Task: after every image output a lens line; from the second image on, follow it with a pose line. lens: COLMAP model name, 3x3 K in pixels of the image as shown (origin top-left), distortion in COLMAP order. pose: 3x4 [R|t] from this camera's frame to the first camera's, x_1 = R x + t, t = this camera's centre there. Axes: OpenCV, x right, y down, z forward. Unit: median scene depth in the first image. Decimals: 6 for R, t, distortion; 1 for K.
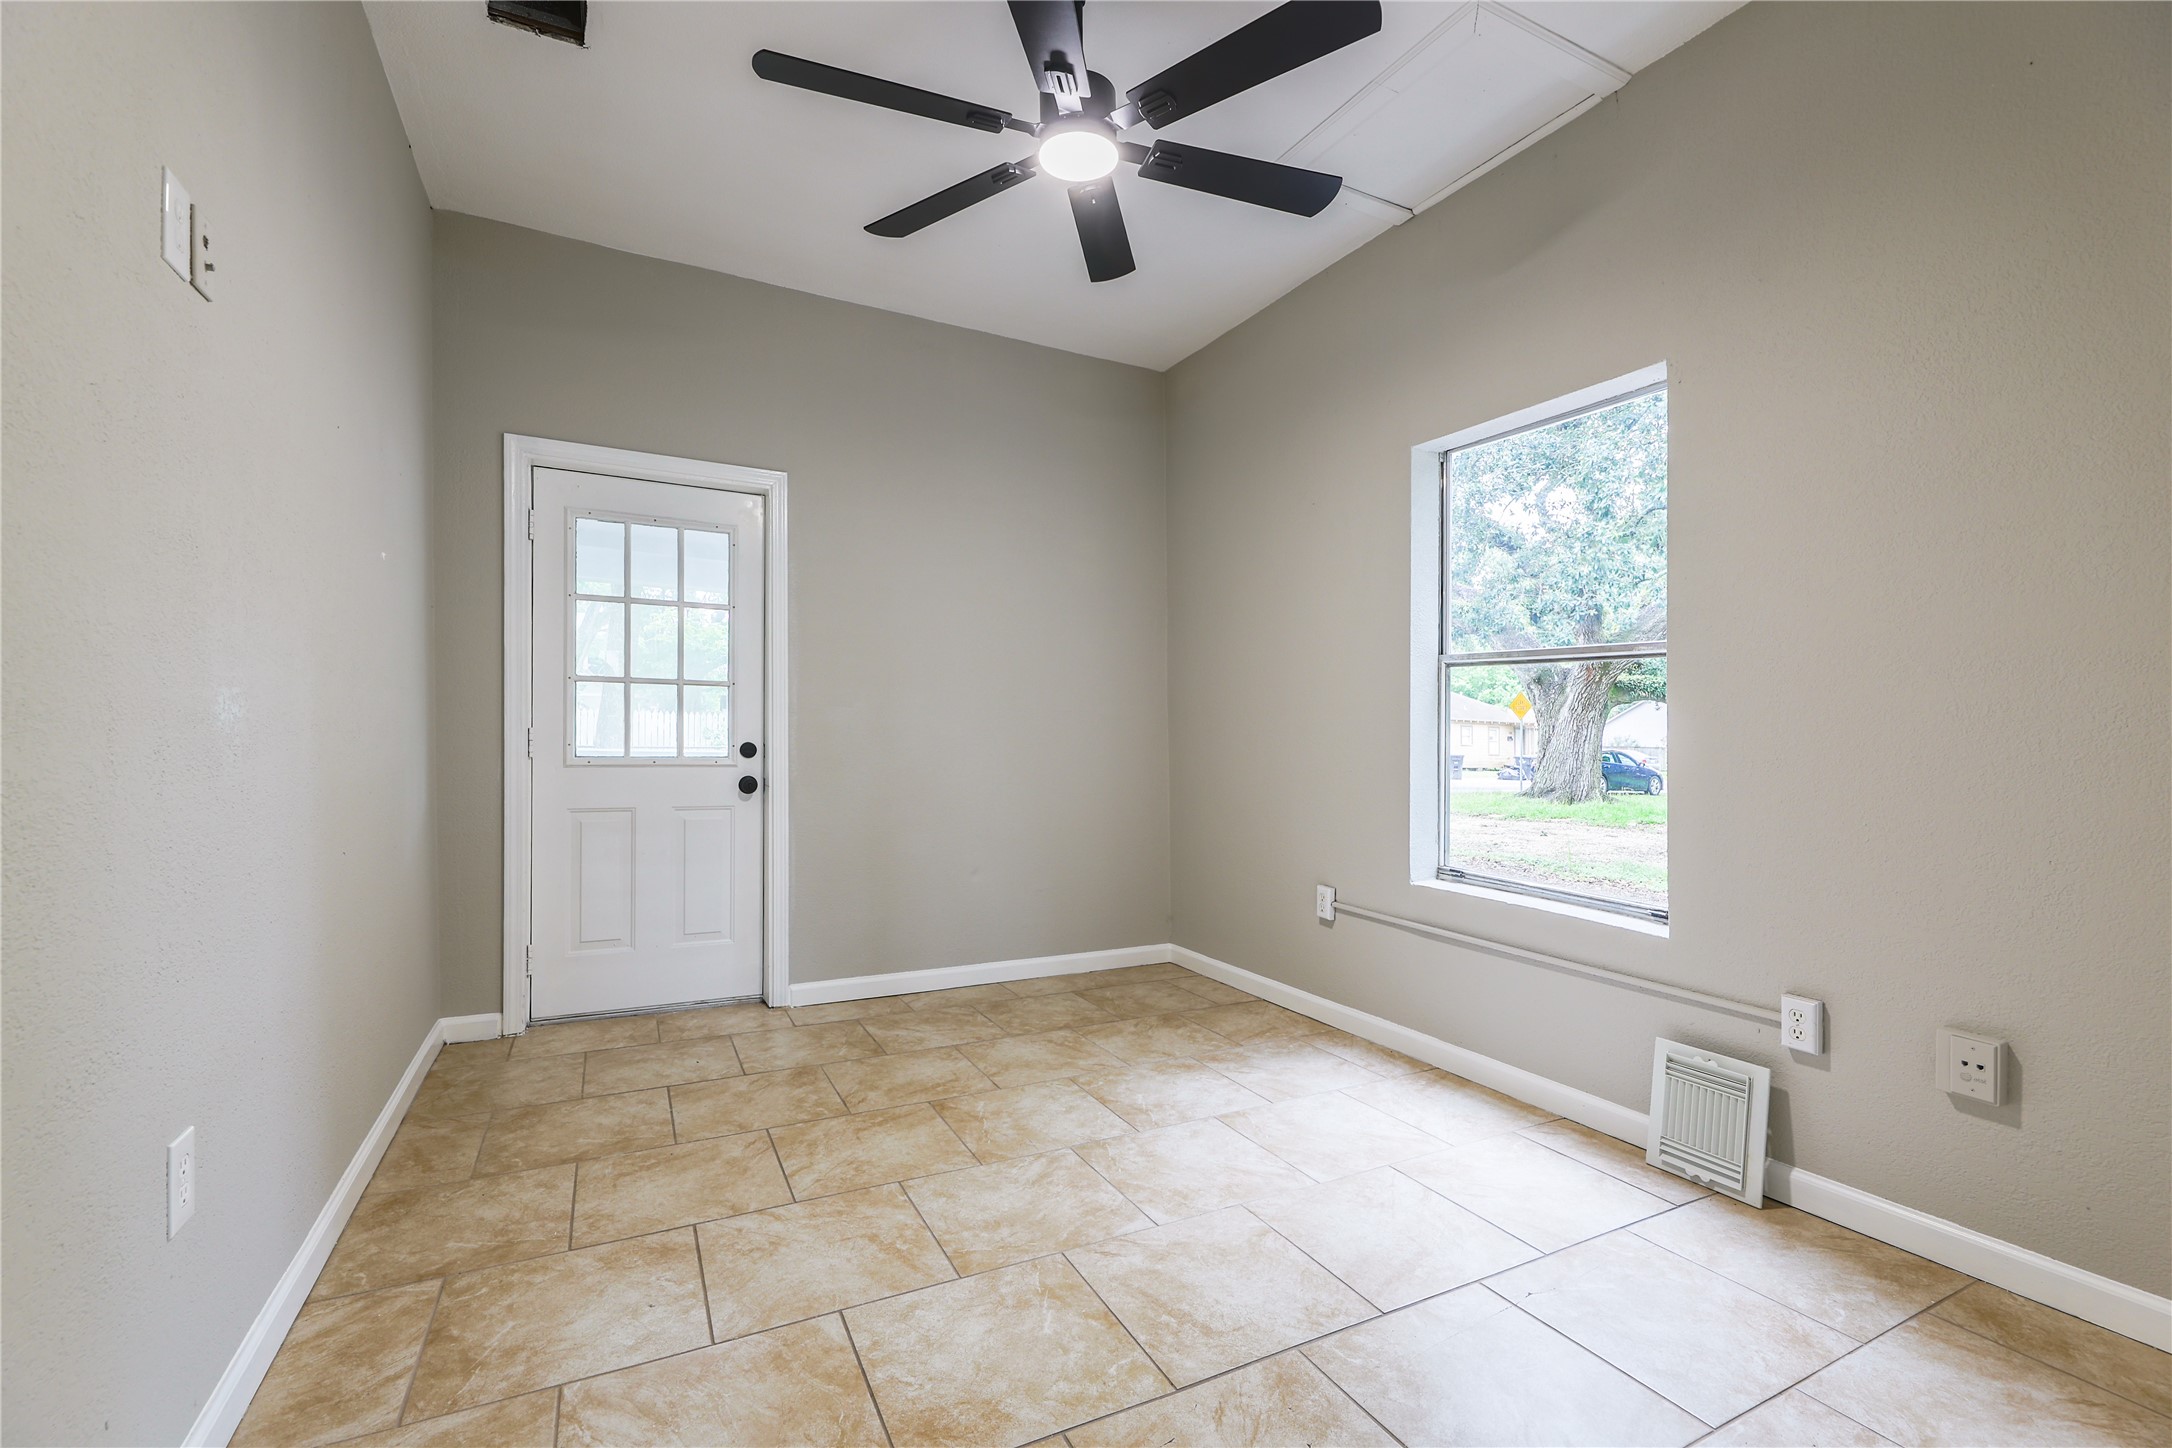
lens RADIAL K [[916.3, 0, 1087.2], [0, 916.3, 731.0], [0, 0, 1]] dist [-0.002796, -0.000489]
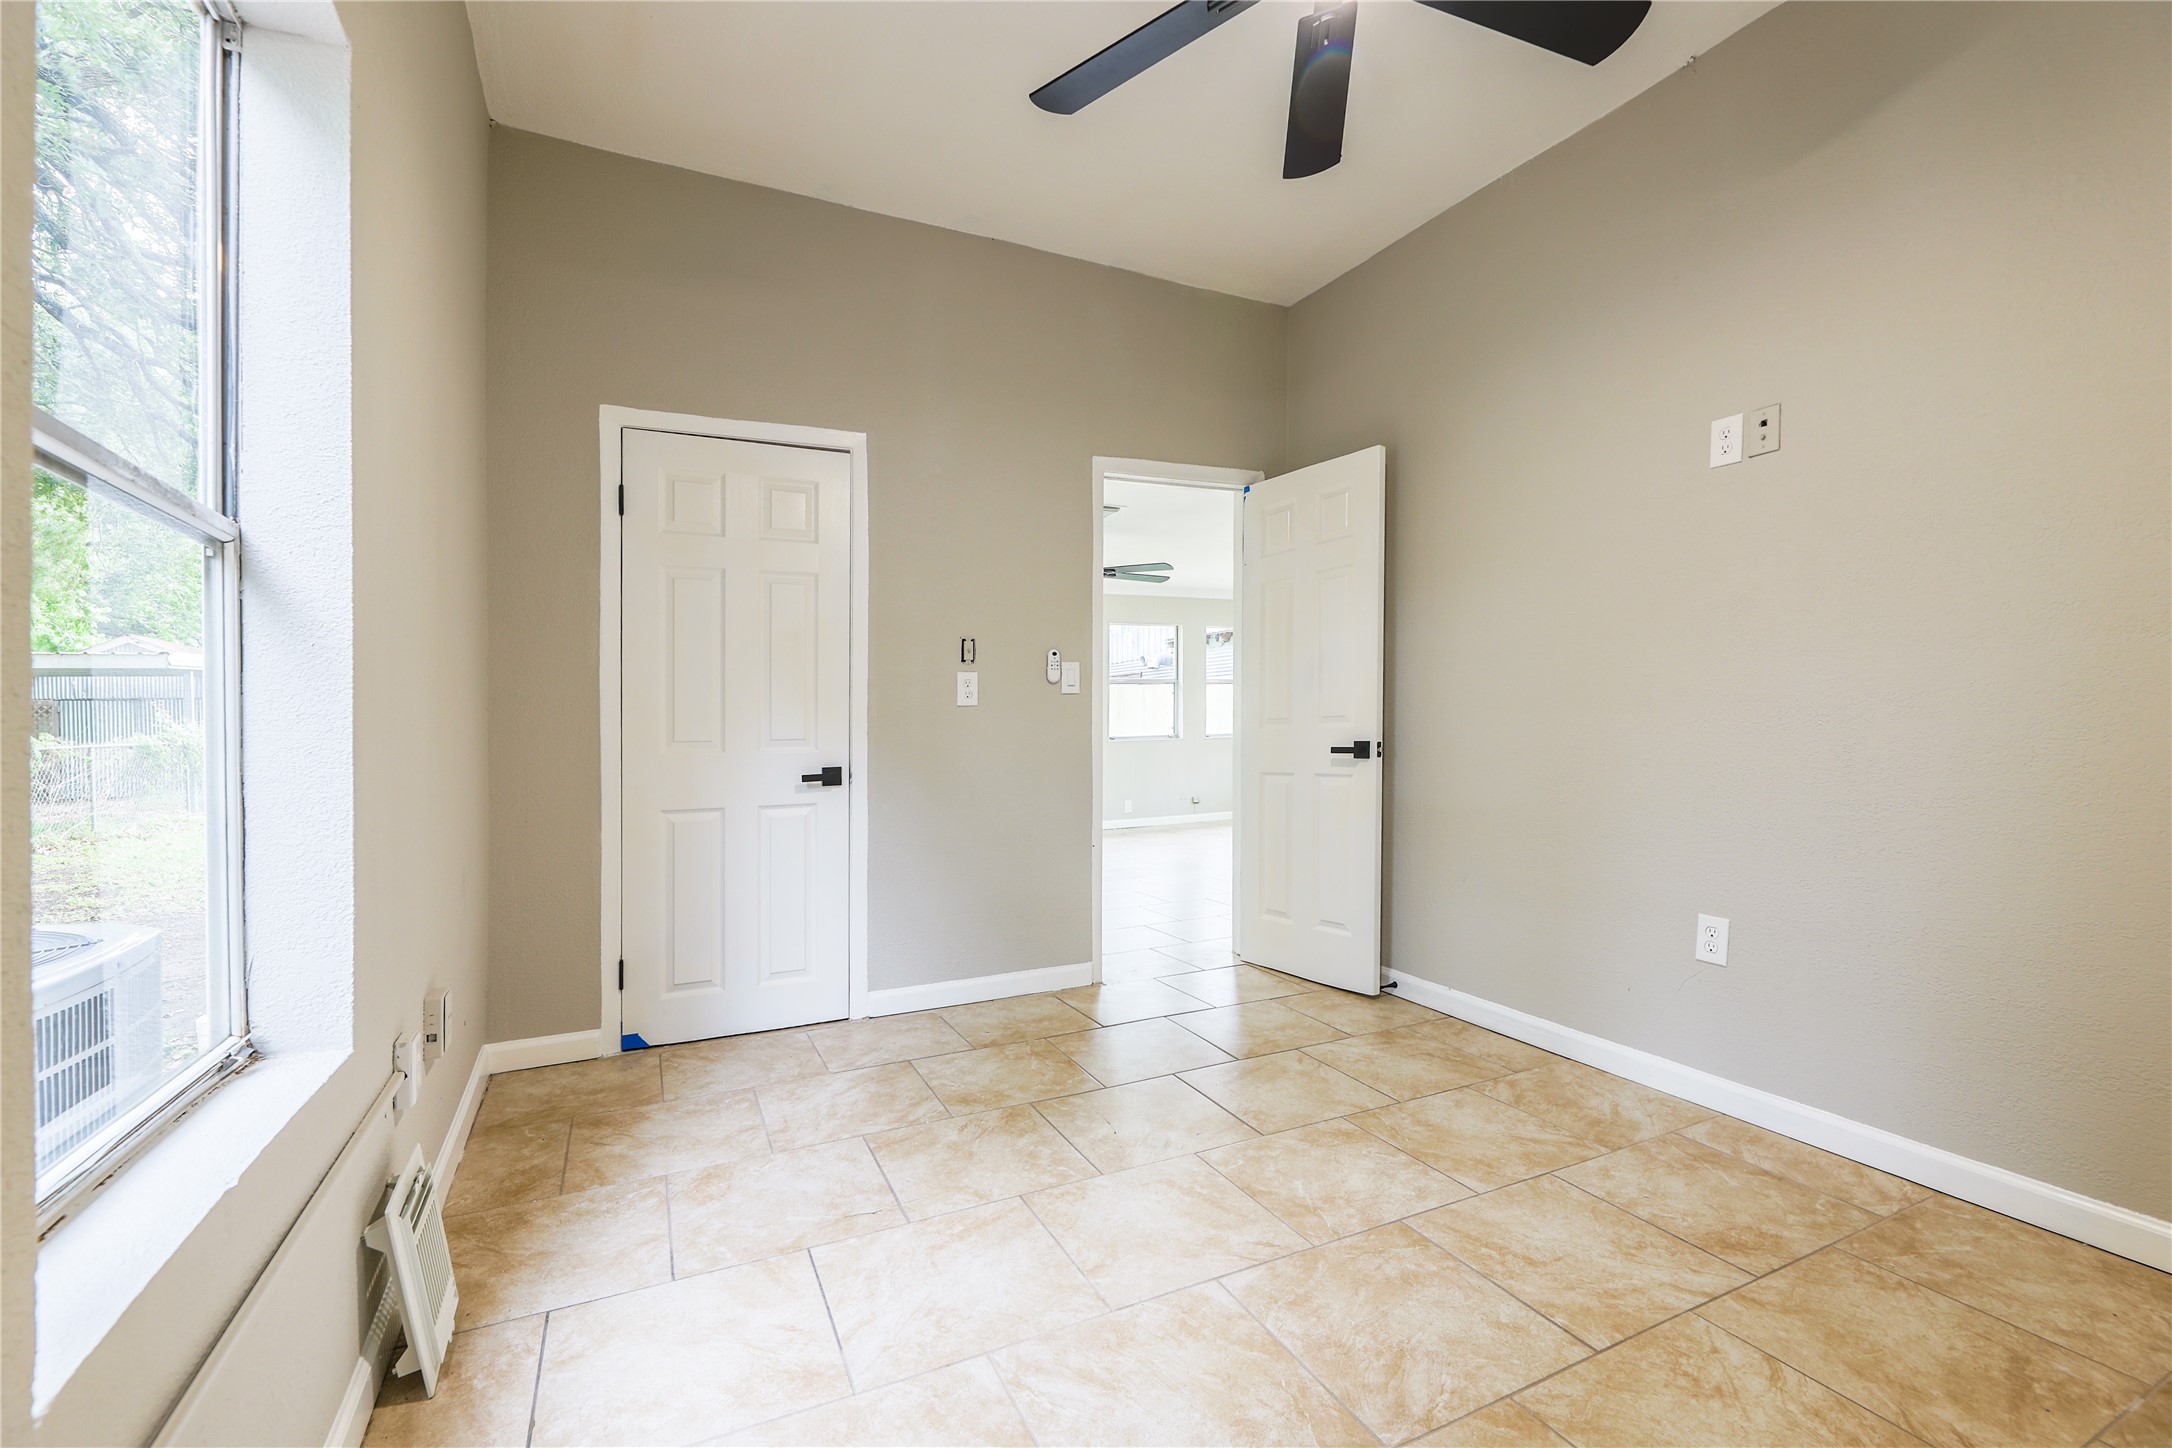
lens RADIAL K [[916.3, 0, 1087.2], [0, 916.3, 731.0], [0, 0, 1]] dist [-0.002796, -0.000489]
pose [[-0.999805, 0.000229, 0.019743, 0.194034], [0.000463, 0.999929, 0.011865, 0.019063], [-0.019739, 0.011872, -0.999735, 1.983026]]
